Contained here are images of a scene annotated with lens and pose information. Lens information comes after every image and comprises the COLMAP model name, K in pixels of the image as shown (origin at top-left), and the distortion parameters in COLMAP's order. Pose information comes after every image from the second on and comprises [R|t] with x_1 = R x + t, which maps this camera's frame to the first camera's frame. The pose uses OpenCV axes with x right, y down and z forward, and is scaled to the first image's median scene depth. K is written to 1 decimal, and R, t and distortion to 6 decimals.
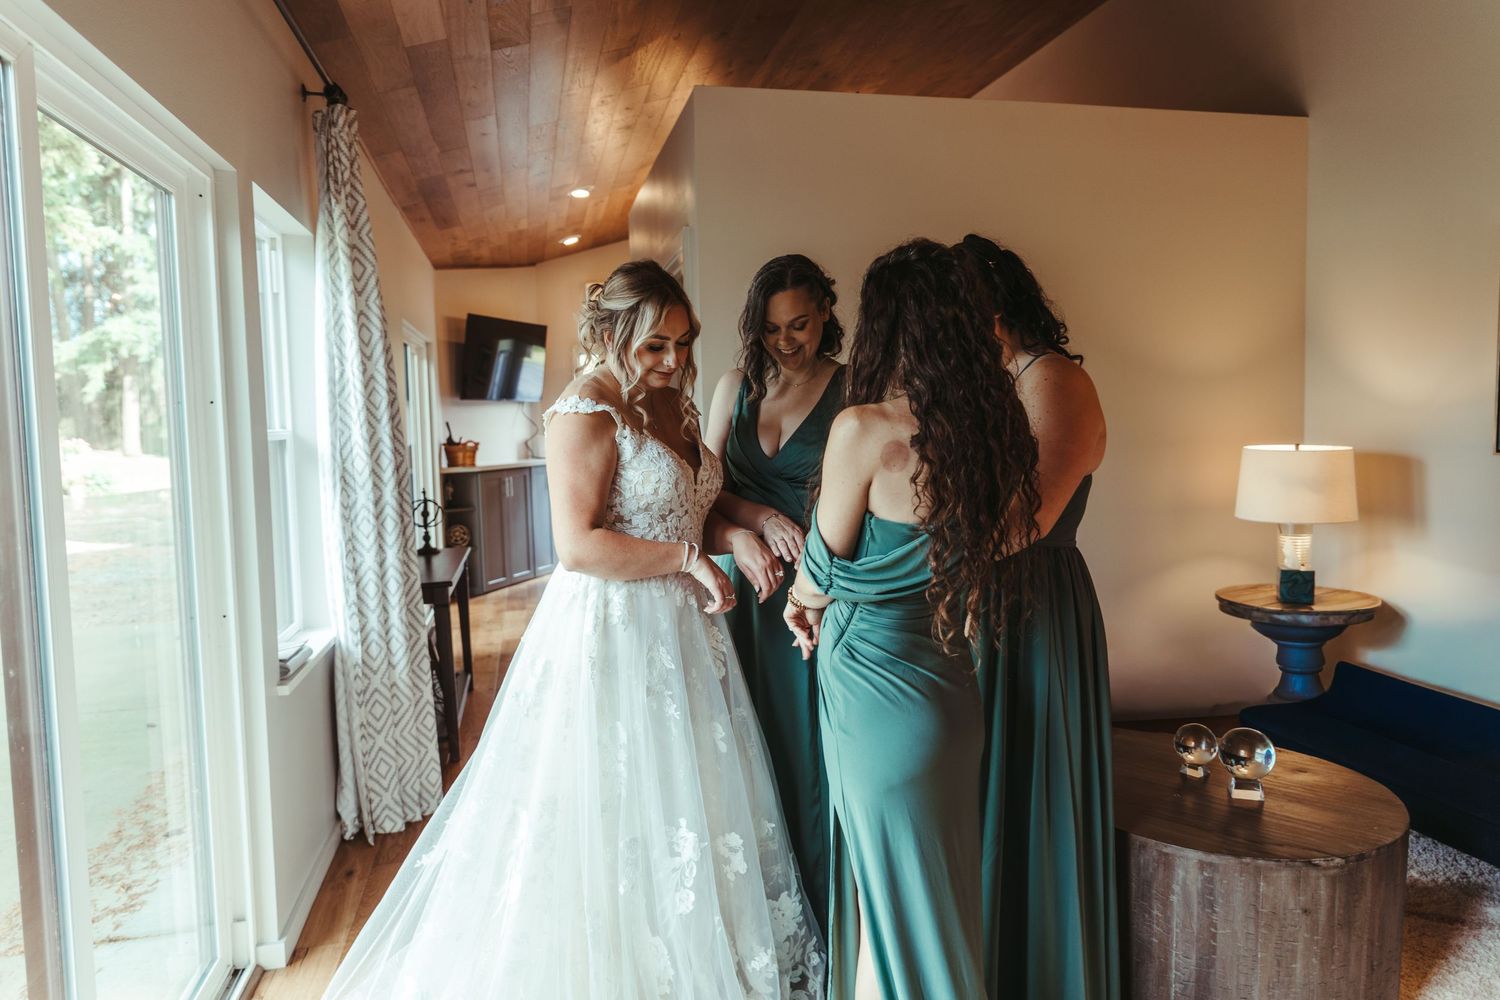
lens RADIAL K [[996.0, 0, 756.6], [0, 996.0, 504.5], [0, 0, 1]] dist [0.000578, 0.002745]
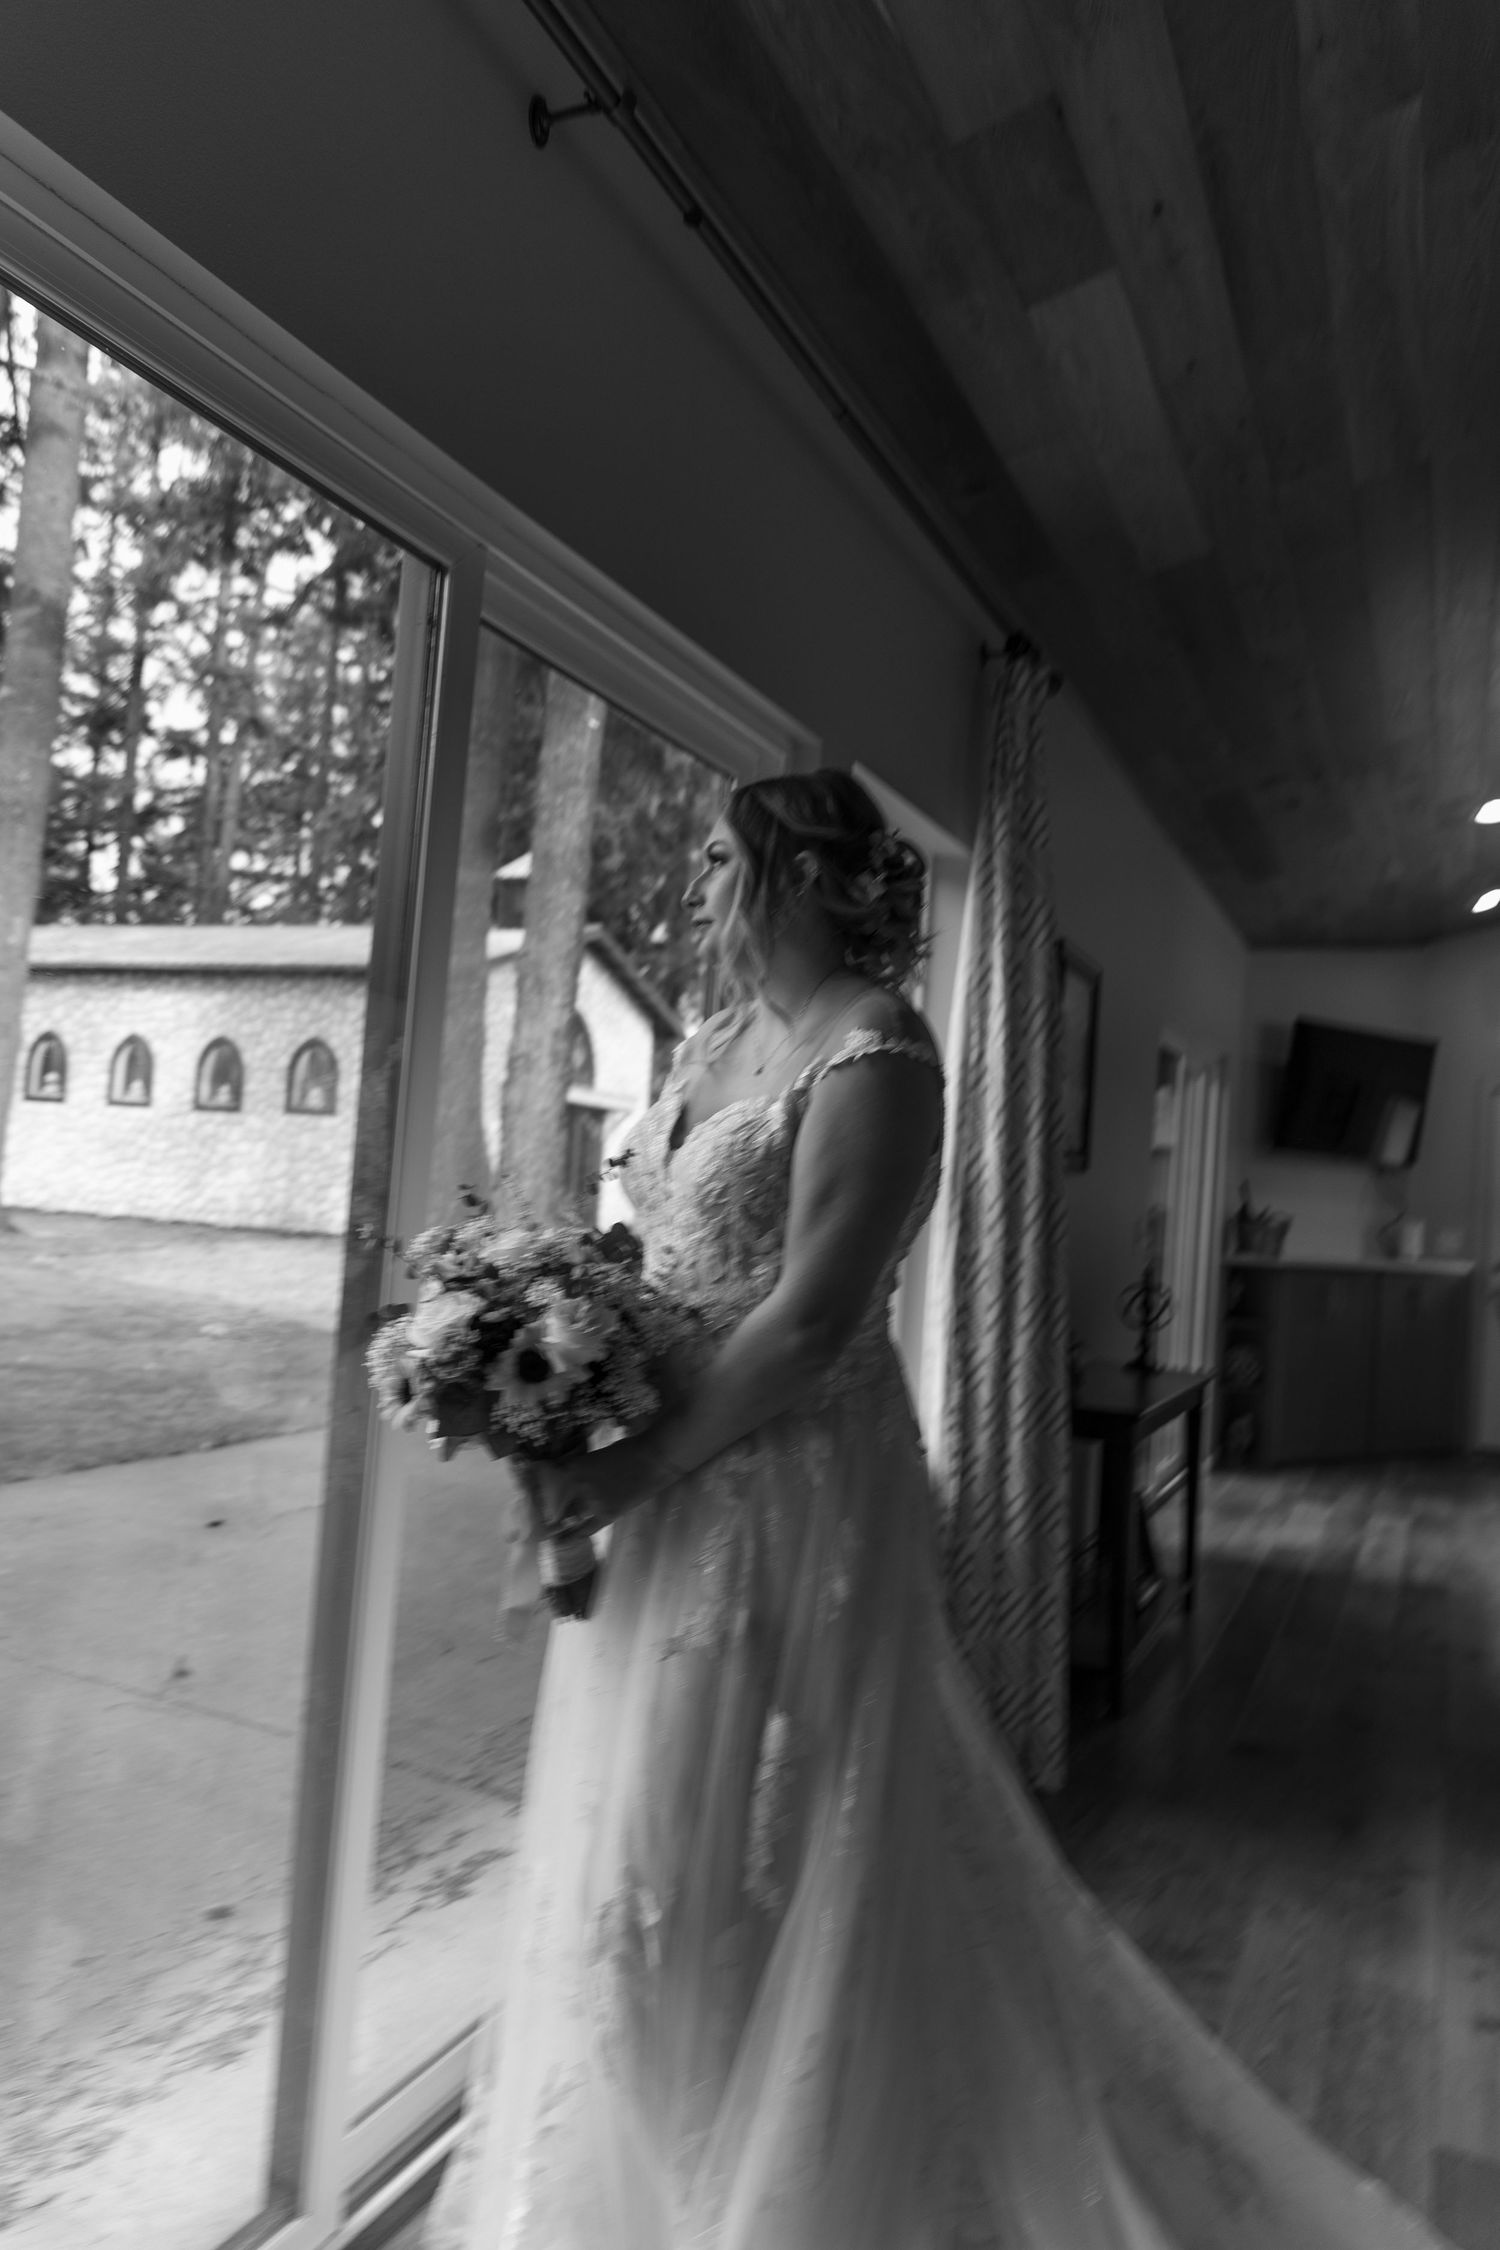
lens RADIAL K [[1493.9, 0, 754.3], [0, 1493.9, 1149.2], [0, 0, 1]] dist [0.000578, 0.002745]
pose [[0.782140, 0.059262, -0.620278, 0.080498], [-0.137453, 0.987354, -0.078989, 0.027306], [0.607753, 0.147039, 0.780395, 0.145170]]
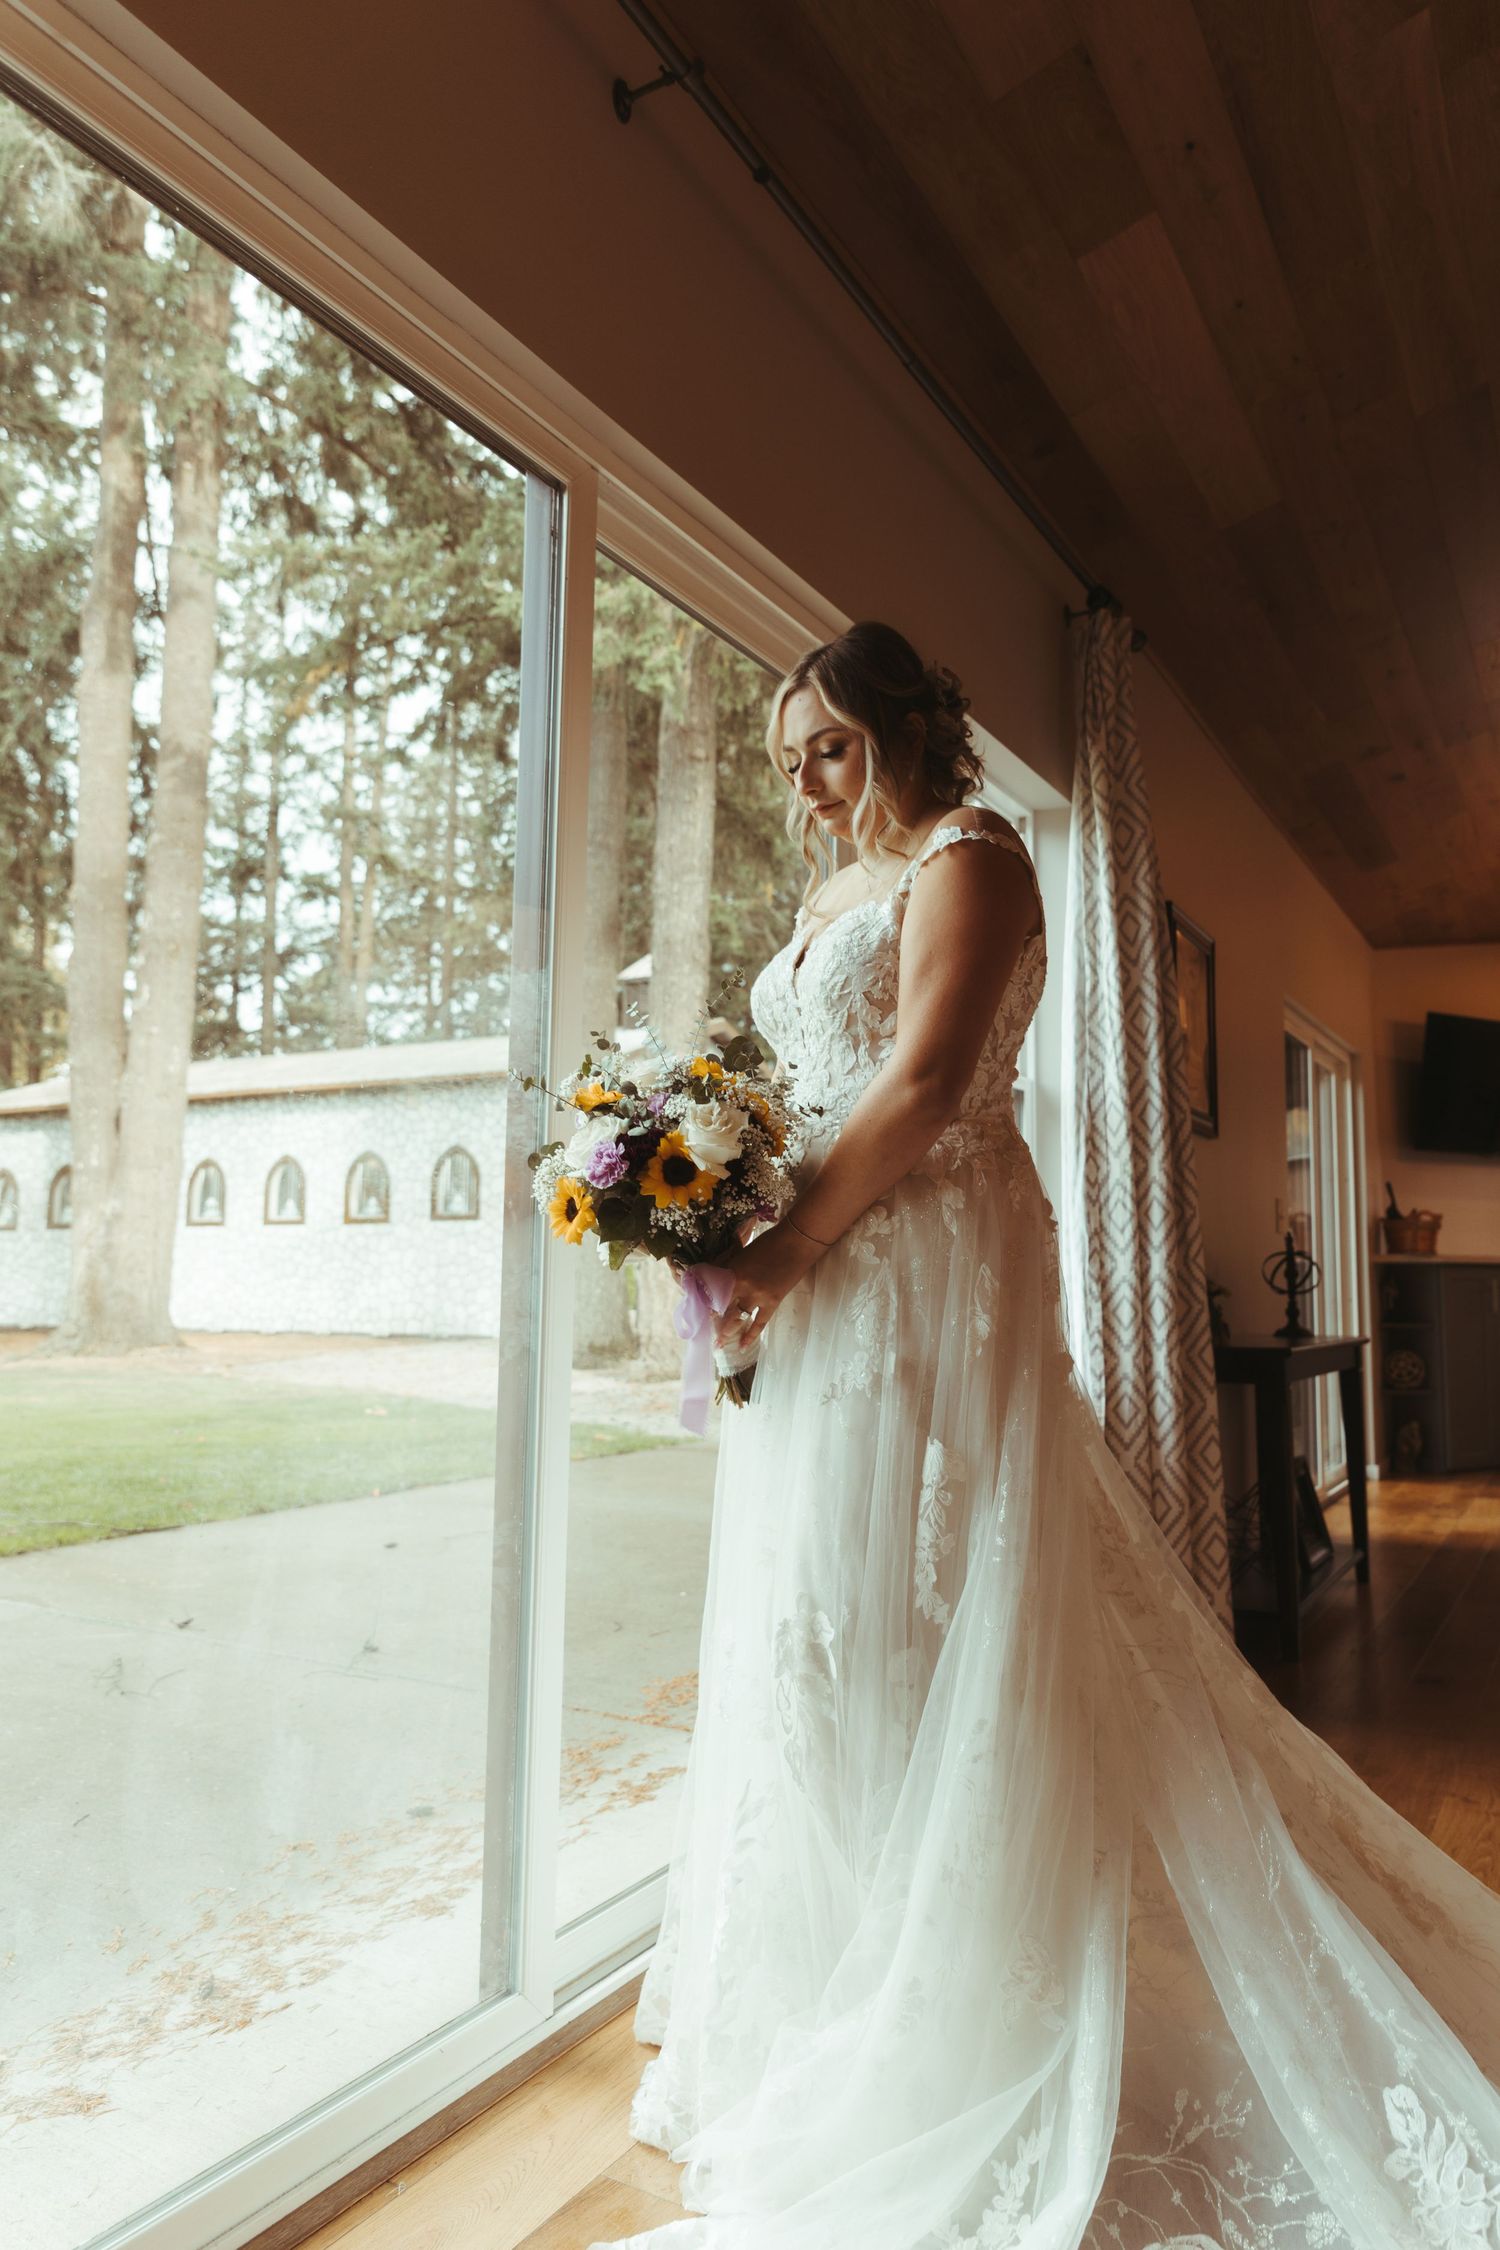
lens RADIAL K [[1493.9, 0, 754.3], [0, 1493.9, 1149.2], [0, 0, 1]] dist [0.000578, 0.002745]
pose [[0.724612, -0.038104, -0.688103, 0.109784], [-0.079104, 0.987272, -0.137971, 0.133752], [0.684602, 0.154407, 0.712375, 0.129857]]
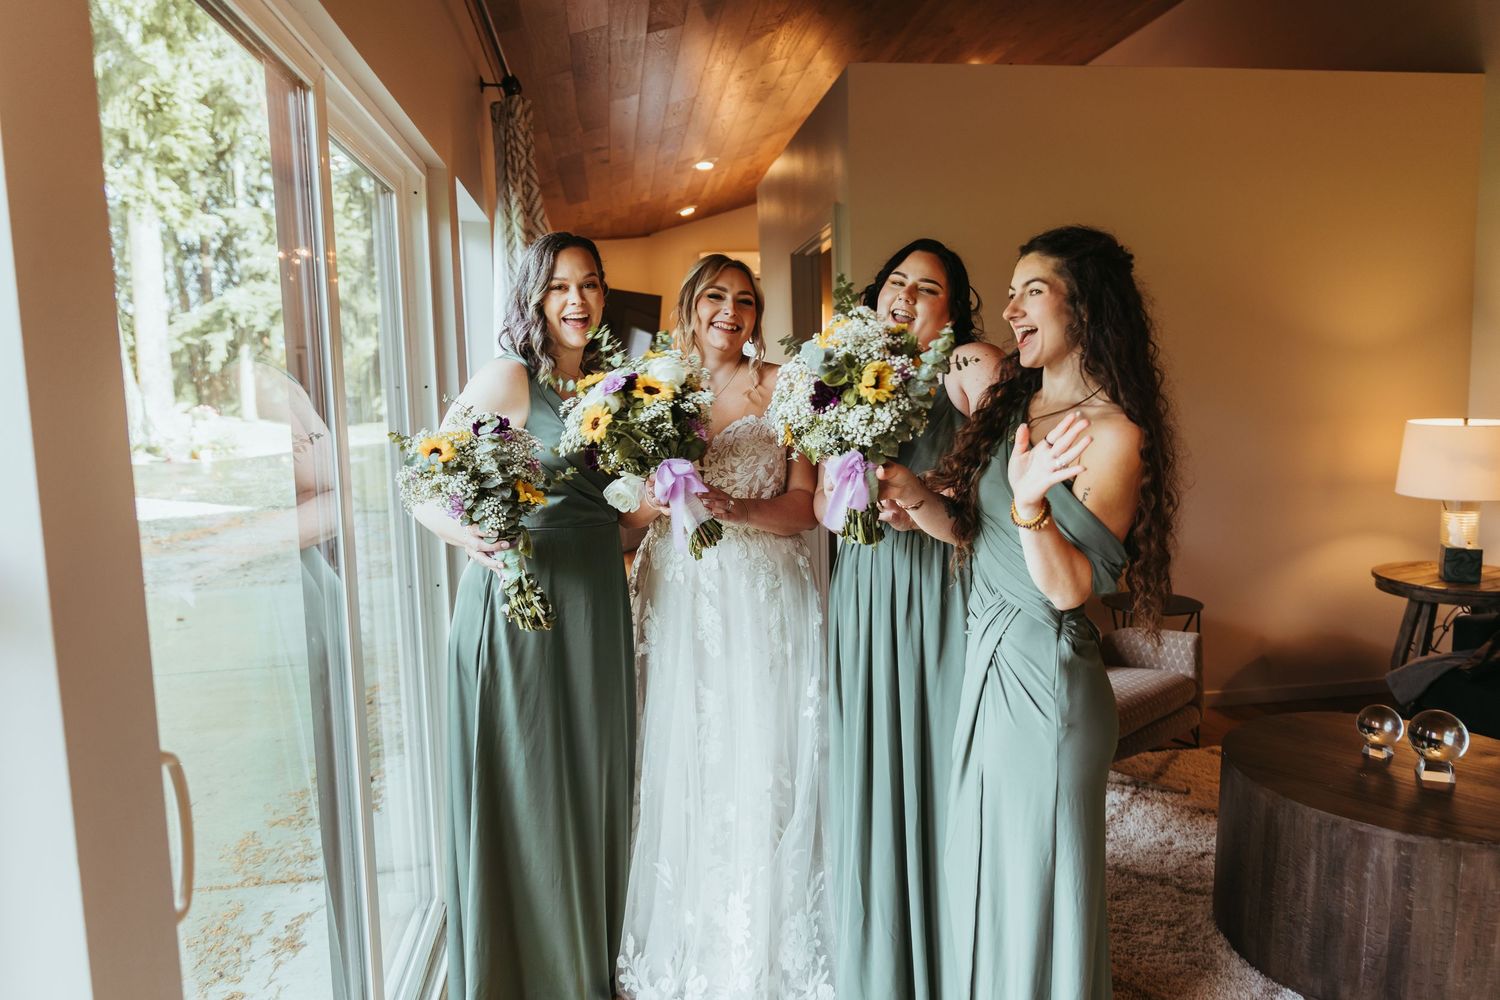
lens RADIAL K [[999.5, 0, 753.7], [0, 999.5, 508.7], [0, 0, 1]] dist [-0.003852, 0.001739]
pose [[0.996416, 0.006304, -0.084353, -0.077277], [-0.002877, 0.999168, 0.040686, -0.012248], [0.084540, -0.040298, 0.995605, -0.034054]]
